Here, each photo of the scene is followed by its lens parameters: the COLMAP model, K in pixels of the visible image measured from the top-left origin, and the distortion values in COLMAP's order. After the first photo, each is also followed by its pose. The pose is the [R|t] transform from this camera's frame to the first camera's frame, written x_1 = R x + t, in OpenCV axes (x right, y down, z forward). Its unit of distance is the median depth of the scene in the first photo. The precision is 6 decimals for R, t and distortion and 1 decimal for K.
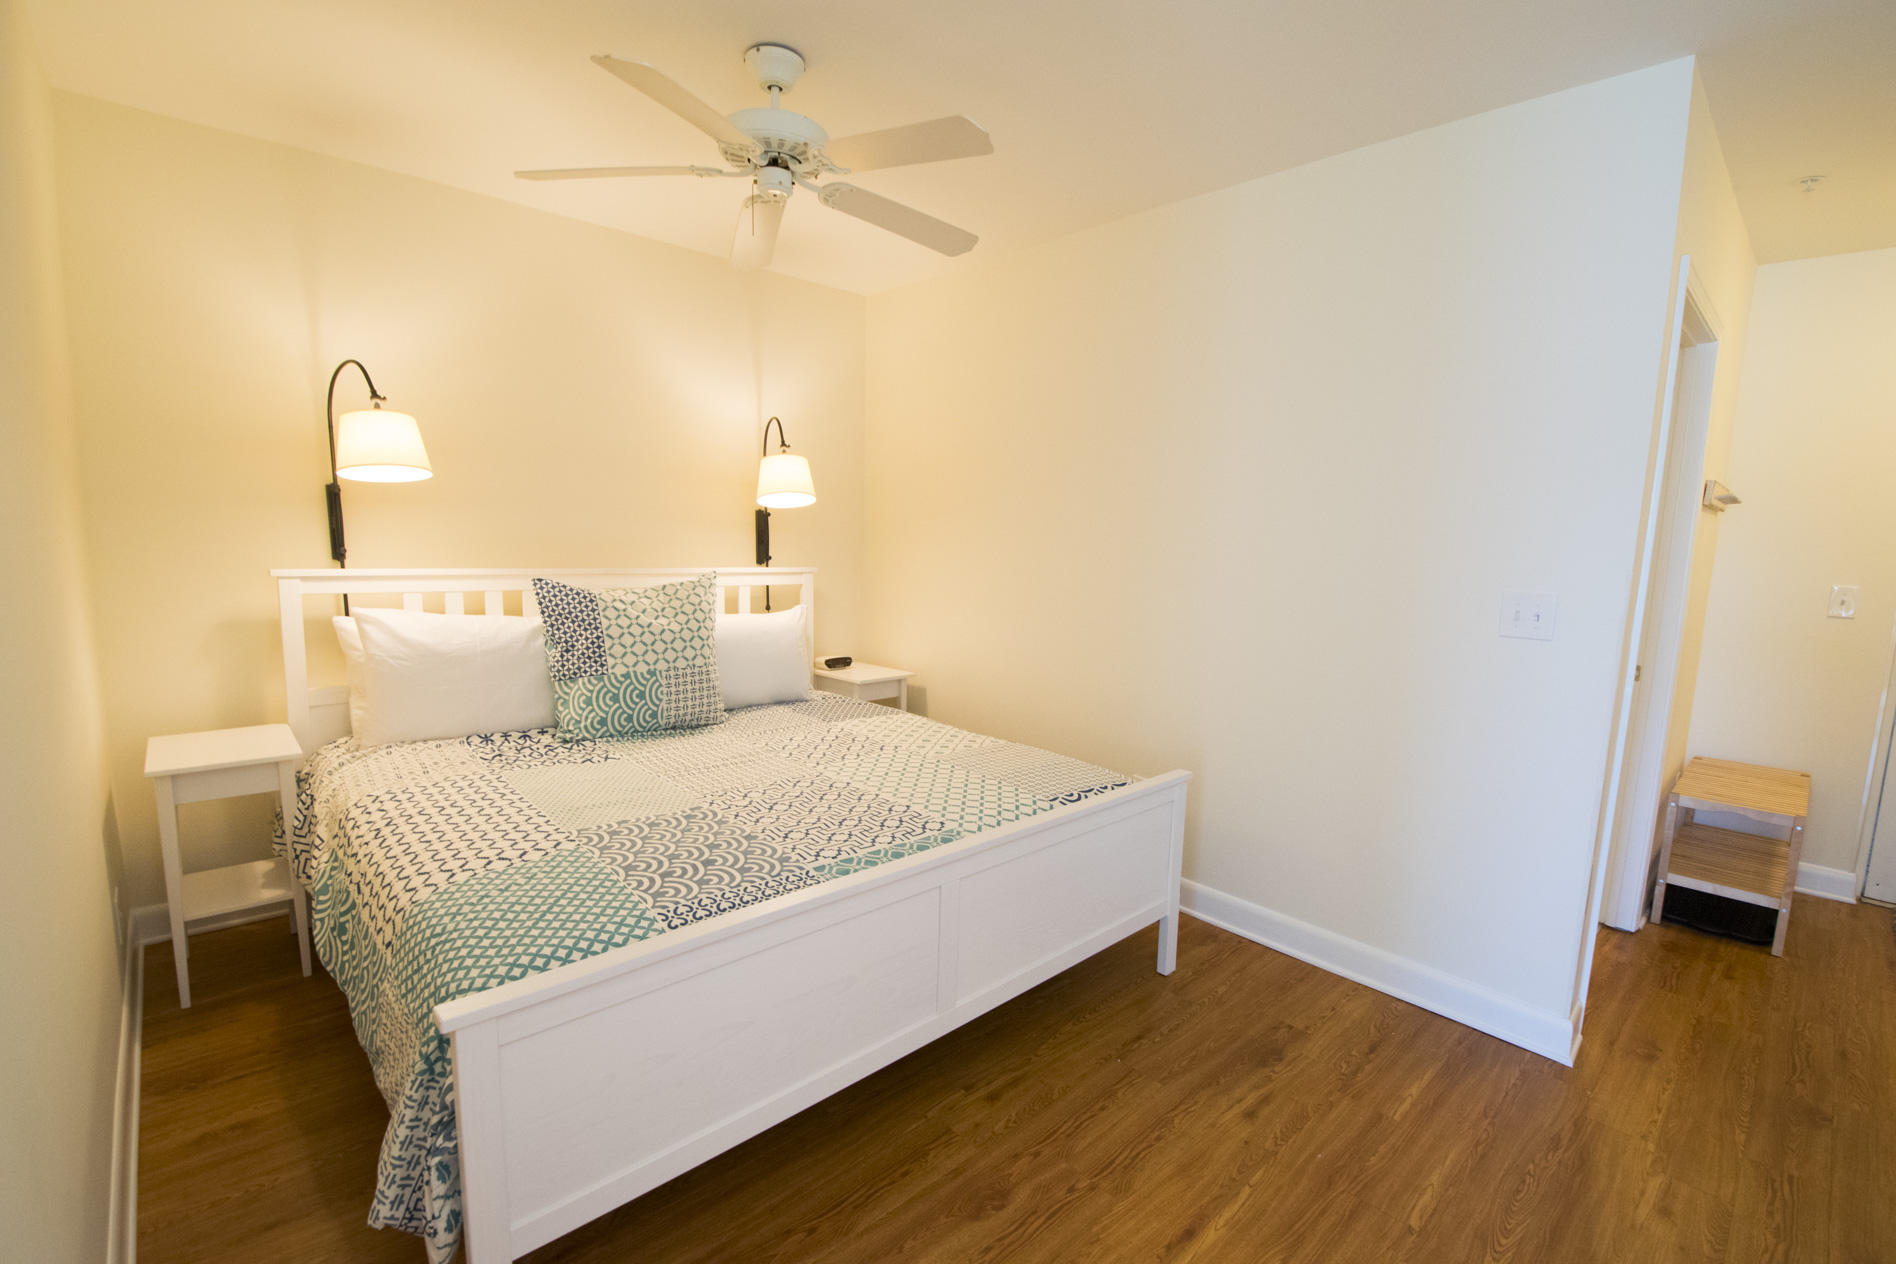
lens RADIAL K [[835.2, 0, 958.9], [0, 835.2, 643.2], [0, 0, 1]] dist [0.019147, -0.022430]
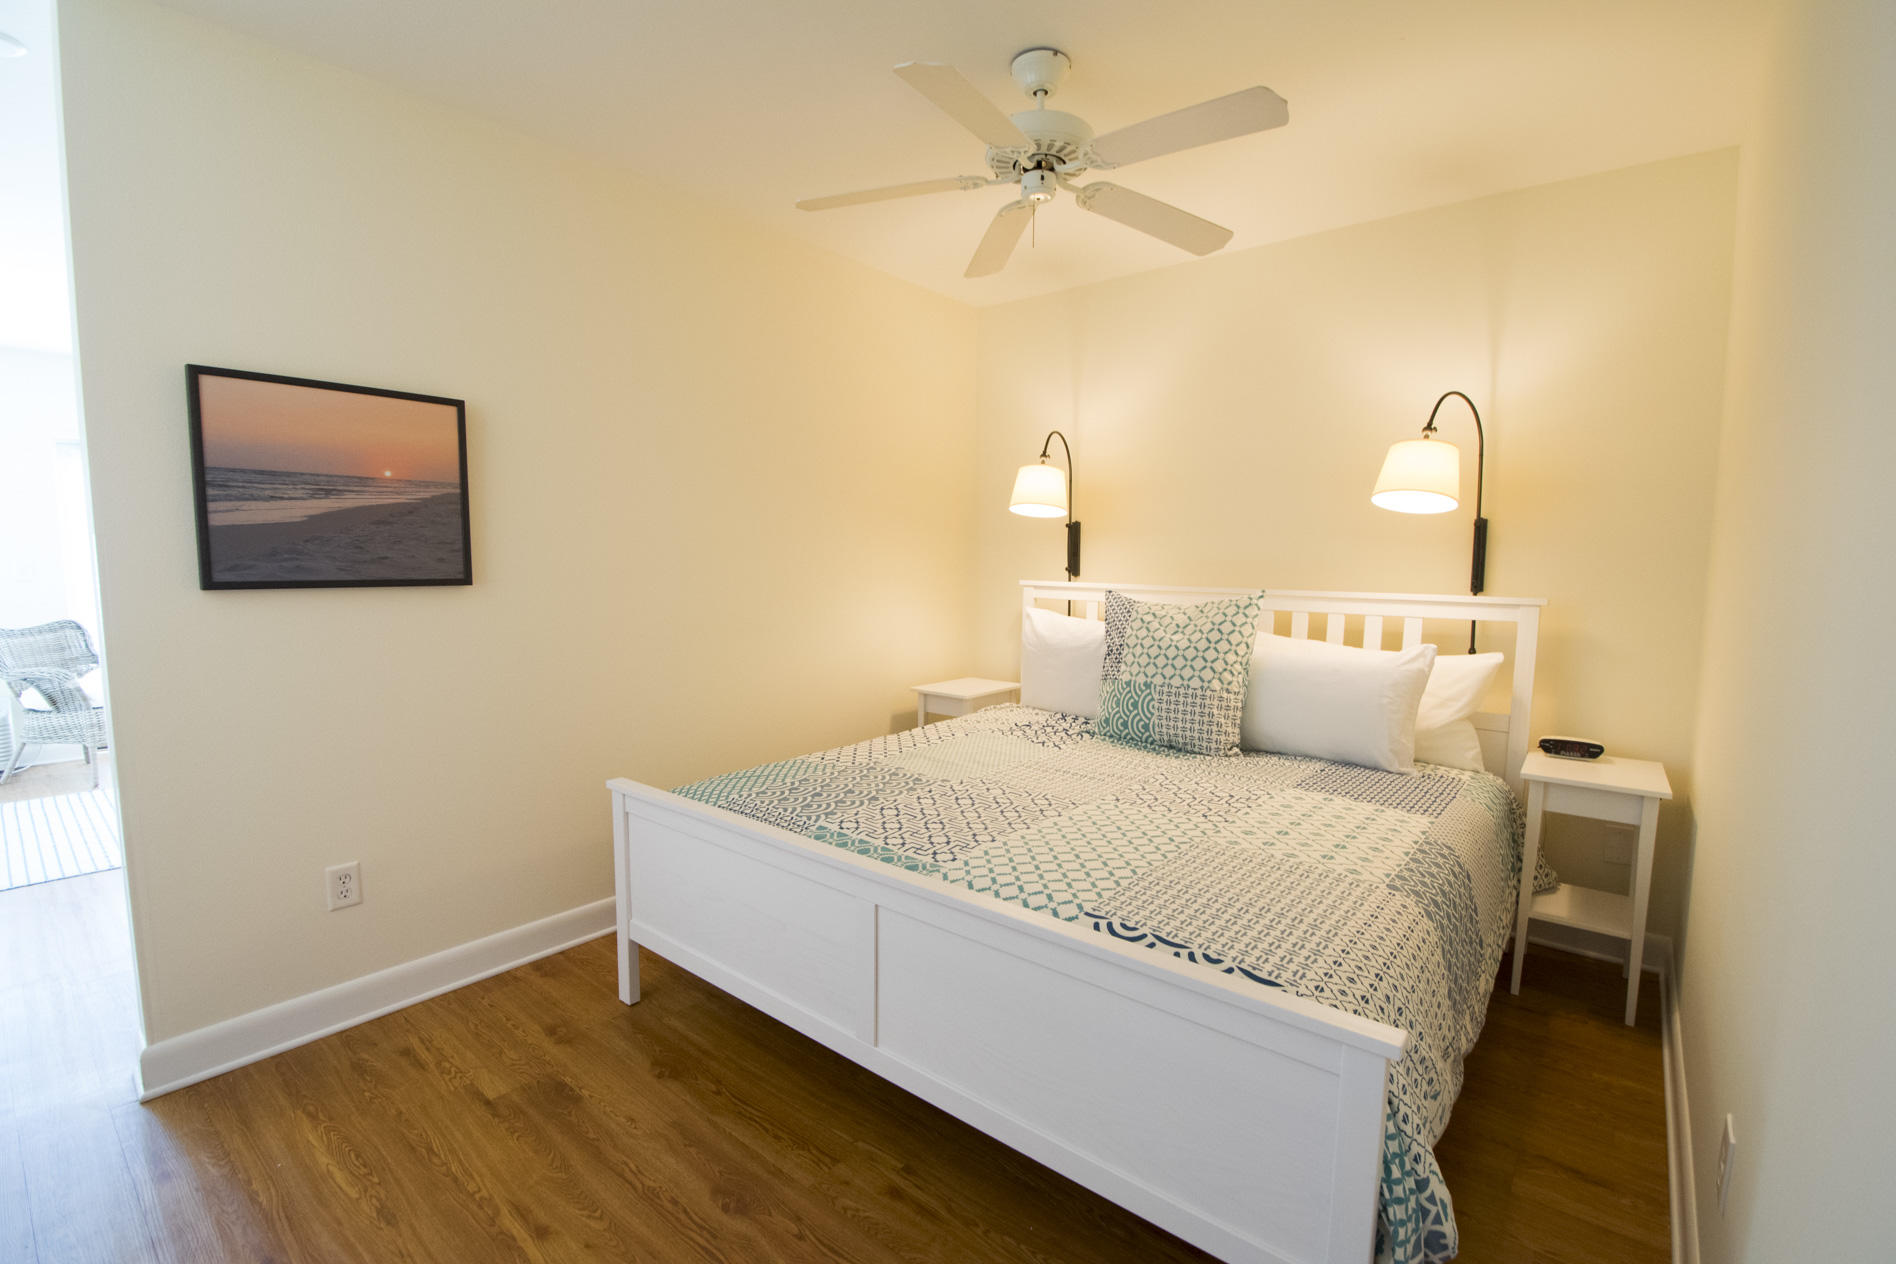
lens RADIAL K [[835.2, 0, 958.9], [0, 835.2, 643.2], [0, 0, 1]] dist [0.019147, -0.022430]
pose [[0.138776, 0.074715, -0.987501, 0.602658], [-0.137638, 0.988928, 0.055480, -0.039888], [0.980713, 0.128219, 0.147523, 0.627937]]
